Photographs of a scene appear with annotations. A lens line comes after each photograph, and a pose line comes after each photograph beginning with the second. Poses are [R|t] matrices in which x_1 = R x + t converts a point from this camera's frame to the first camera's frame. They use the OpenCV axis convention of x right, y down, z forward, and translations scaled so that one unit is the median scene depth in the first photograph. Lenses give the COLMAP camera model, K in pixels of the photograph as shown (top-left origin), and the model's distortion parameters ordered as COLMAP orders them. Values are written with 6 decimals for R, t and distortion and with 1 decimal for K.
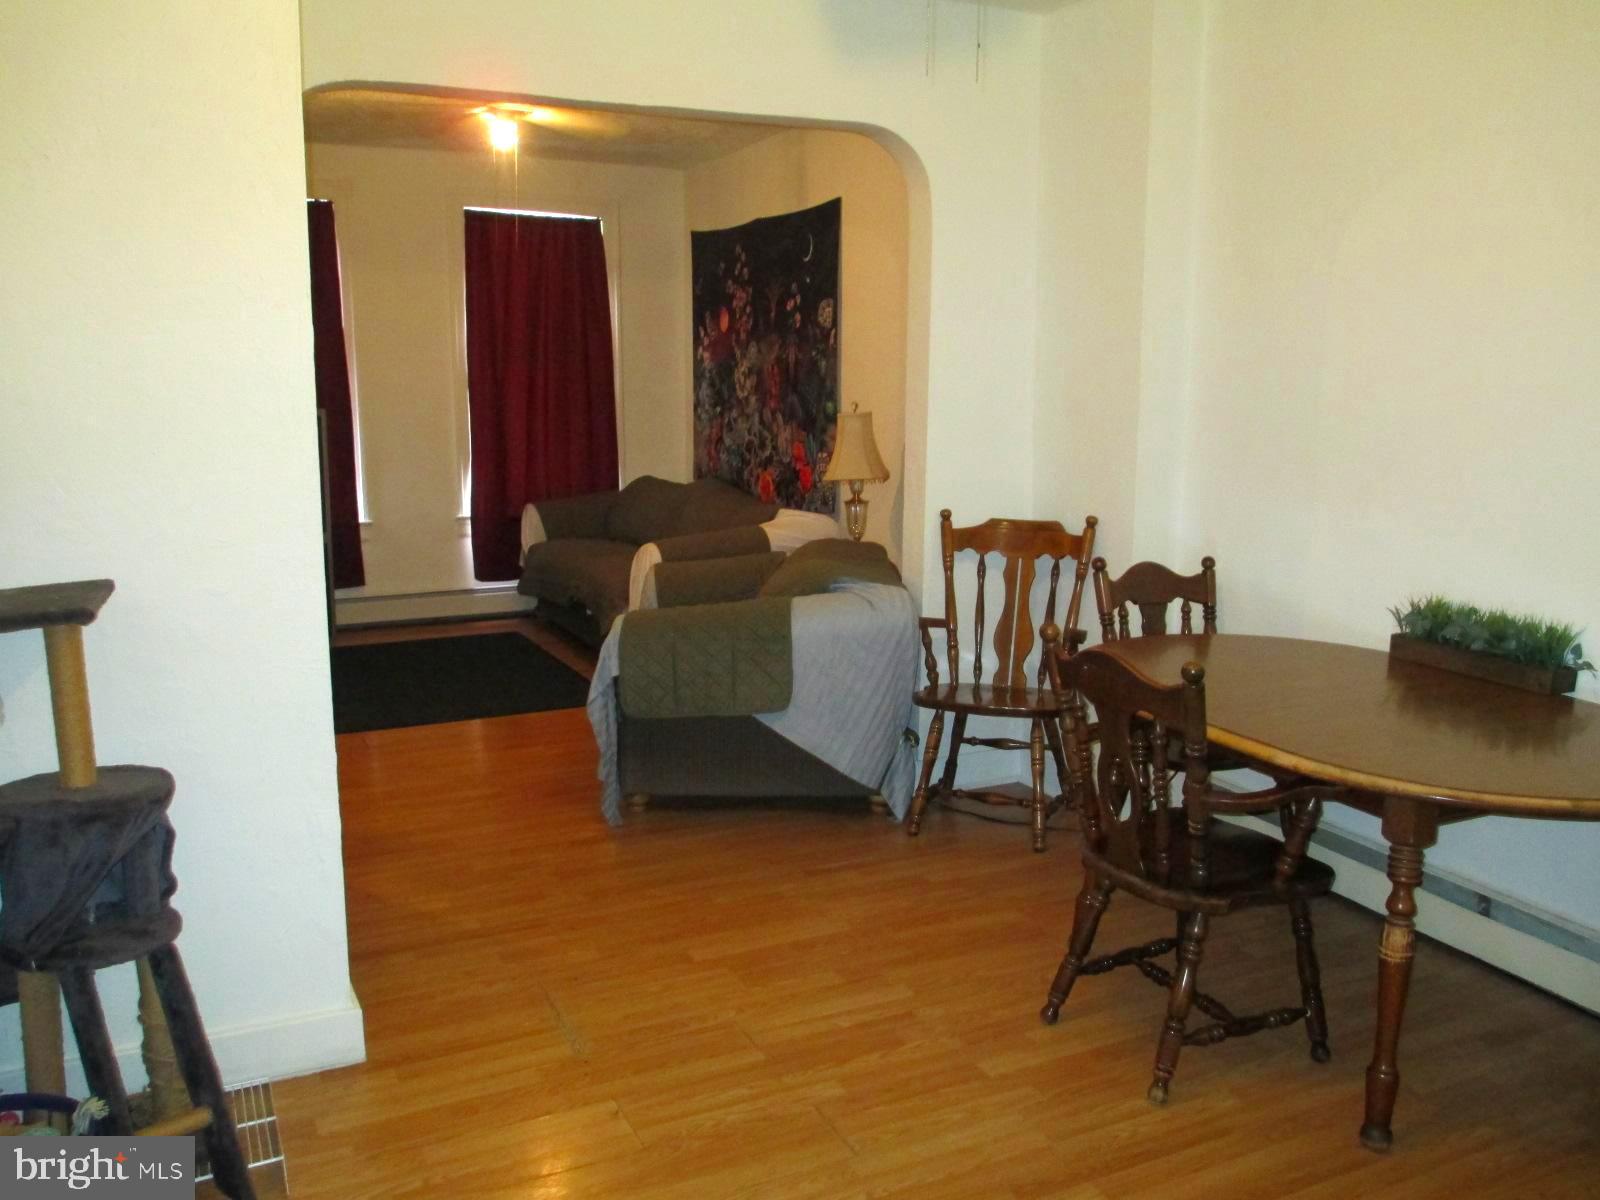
lens RADIAL K [[1331.5, 0, 799.8], [0, 1331.5, 601.8], [0, 0, 1]] dist [-0.080549, 0.008275]
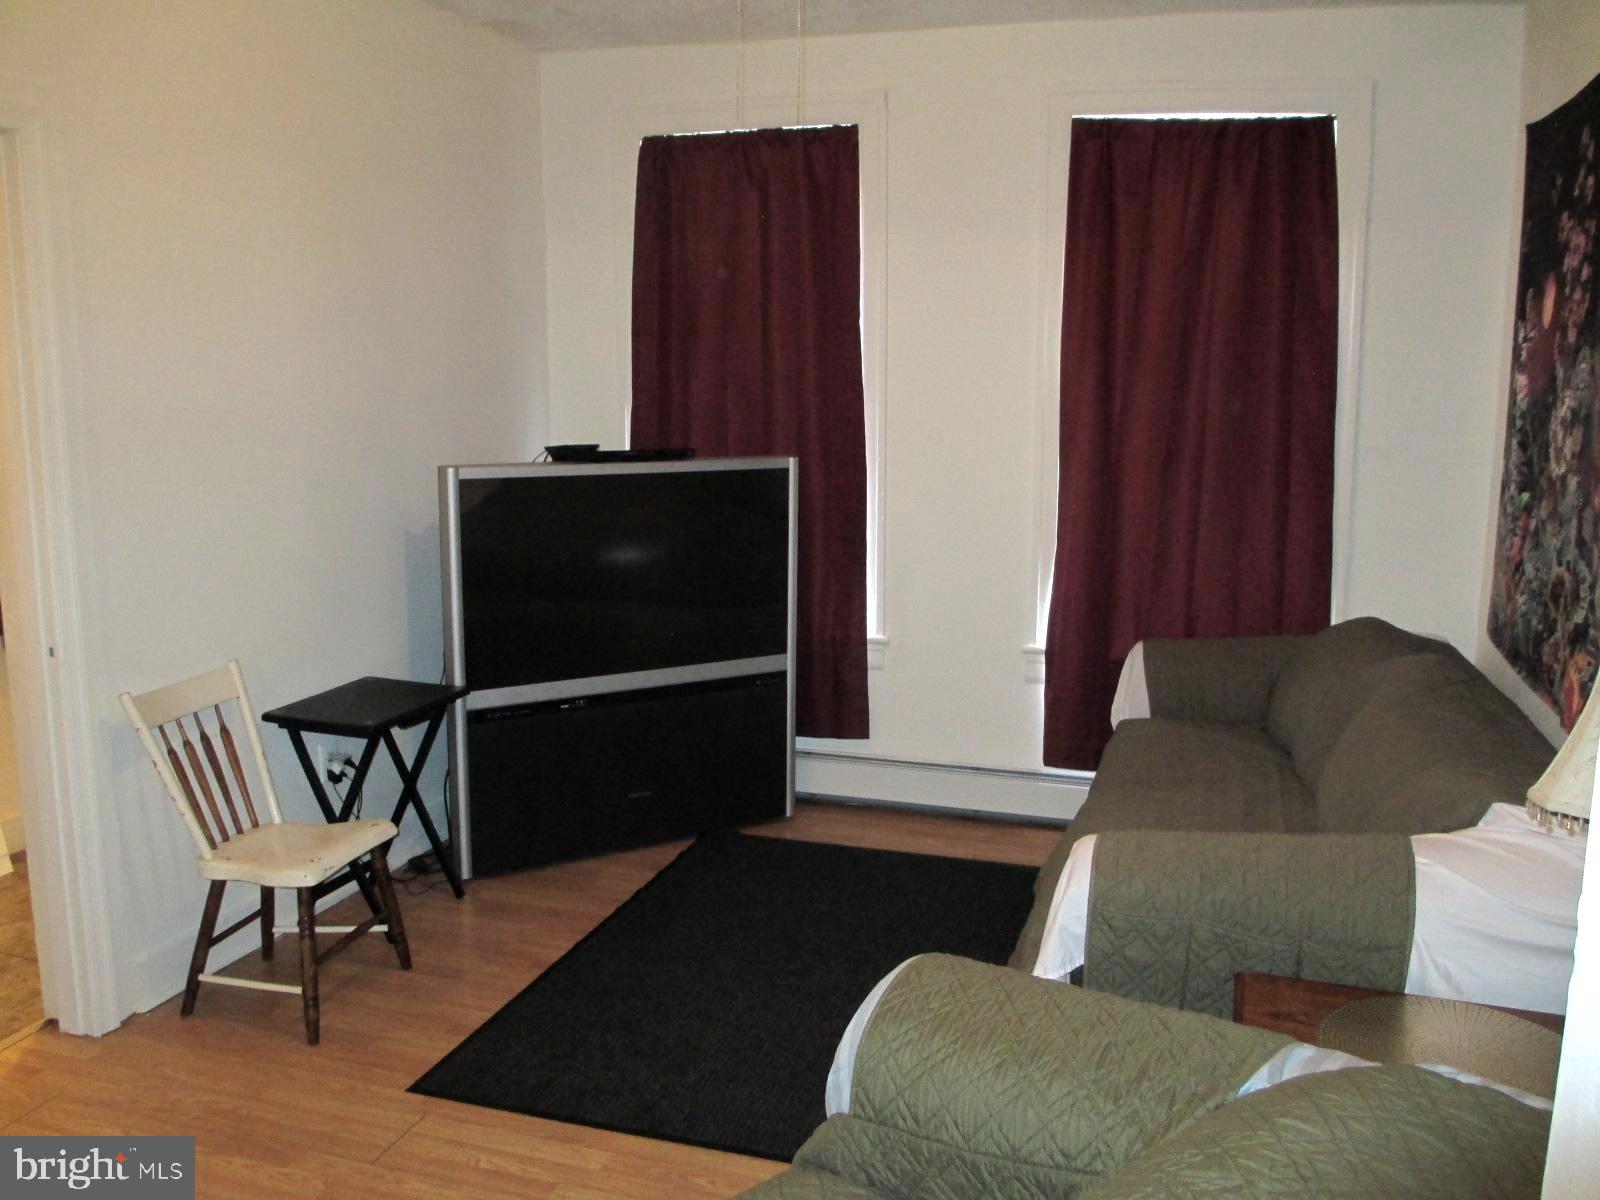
lens RADIAL K [[1331.5, 0, 798.6], [0, 1331.5, 599.6], [0, 0, 1]] dist [-0.080549, 0.008275]
pose [[0.709625, 0.117223, -0.694760, 0.079240], [-0.131880, 0.990734, 0.032460, -0.094379], [0.692127, 0.068591, 0.718509, 0.523307]]
